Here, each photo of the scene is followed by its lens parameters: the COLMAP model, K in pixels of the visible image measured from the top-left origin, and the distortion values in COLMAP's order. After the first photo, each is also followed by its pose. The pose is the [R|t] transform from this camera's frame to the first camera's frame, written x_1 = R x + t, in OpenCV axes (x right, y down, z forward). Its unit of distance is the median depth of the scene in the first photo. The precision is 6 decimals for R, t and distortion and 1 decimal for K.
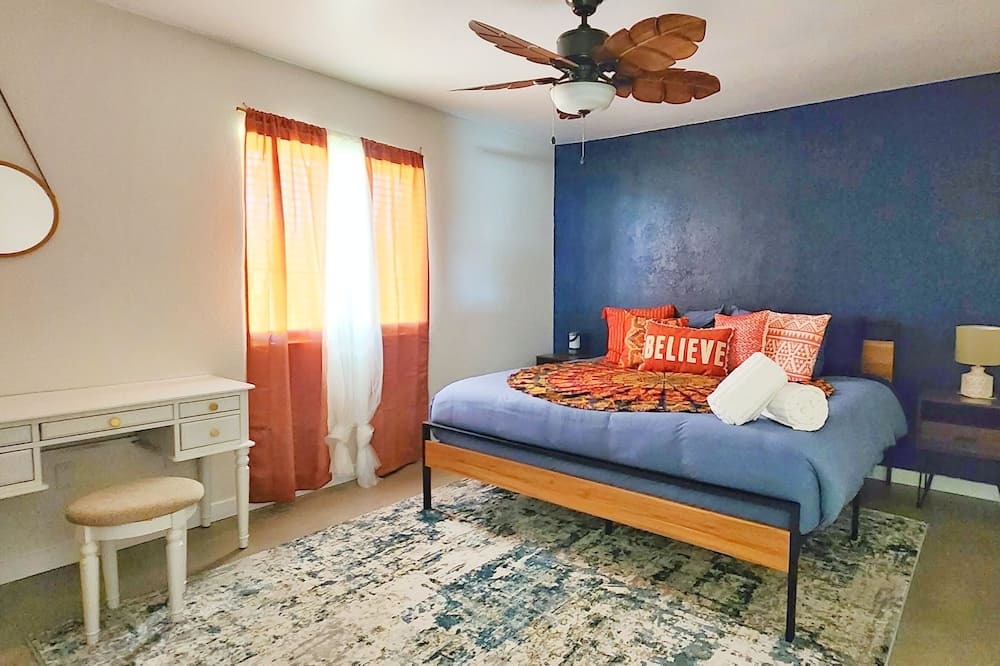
lens RADIAL K [[583.3, 0, 557.1], [0, 583.3, 328.8], [0, 0, 1]] dist [-0.004730, 0.000324]
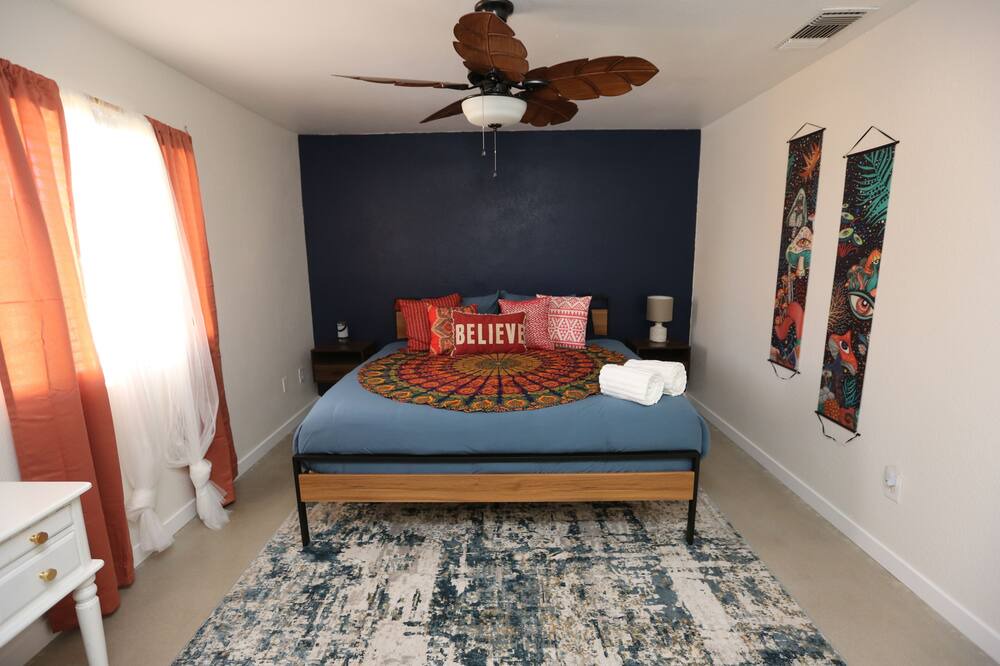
lens RADIAL K [[459.2, 0, 500.0], [0, 459.2, 333.0], [0, 0, 1]] dist [-0.057772, 0.022478]
pose [[0.804253, -0.127508, 0.580447, -0.449516], [0.067222, 0.989962, 0.124326, -0.116563], [-0.590473, -0.060971, 0.804751, 0.345033]]
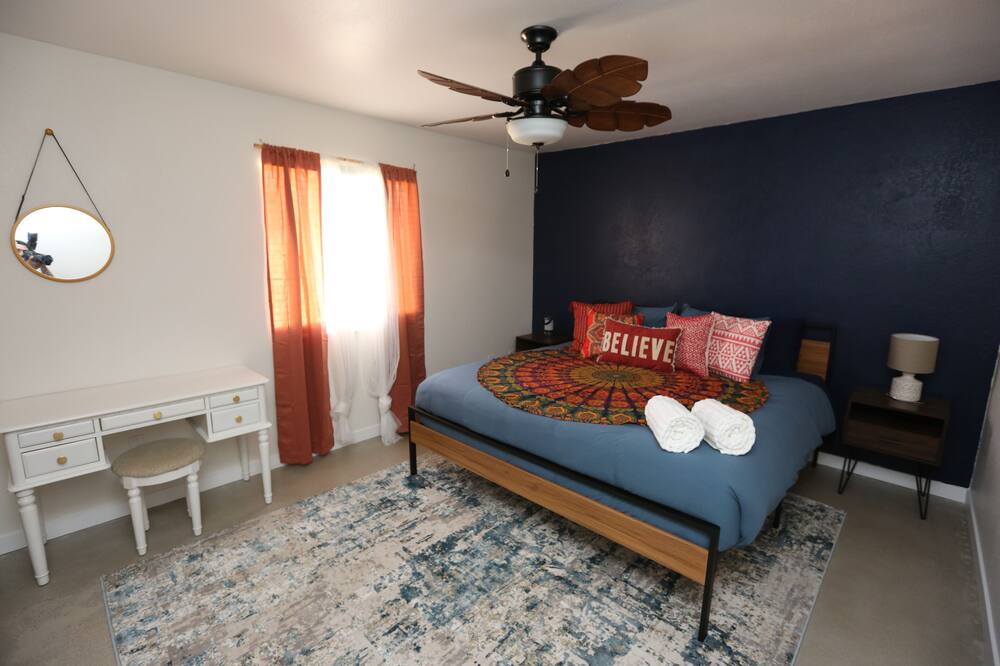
lens RADIAL K [[459.2, 0, 500.0], [0, 459.2, 333.0], [0, 0, 1]] dist [-0.057772, 0.022478]
pose [[0.992862, 0.021616, -0.117292, 0.082742], [-0.009464, 0.994616, 0.103194, -0.114251], [0.118891, -0.101347, 0.987721, 0.133390]]
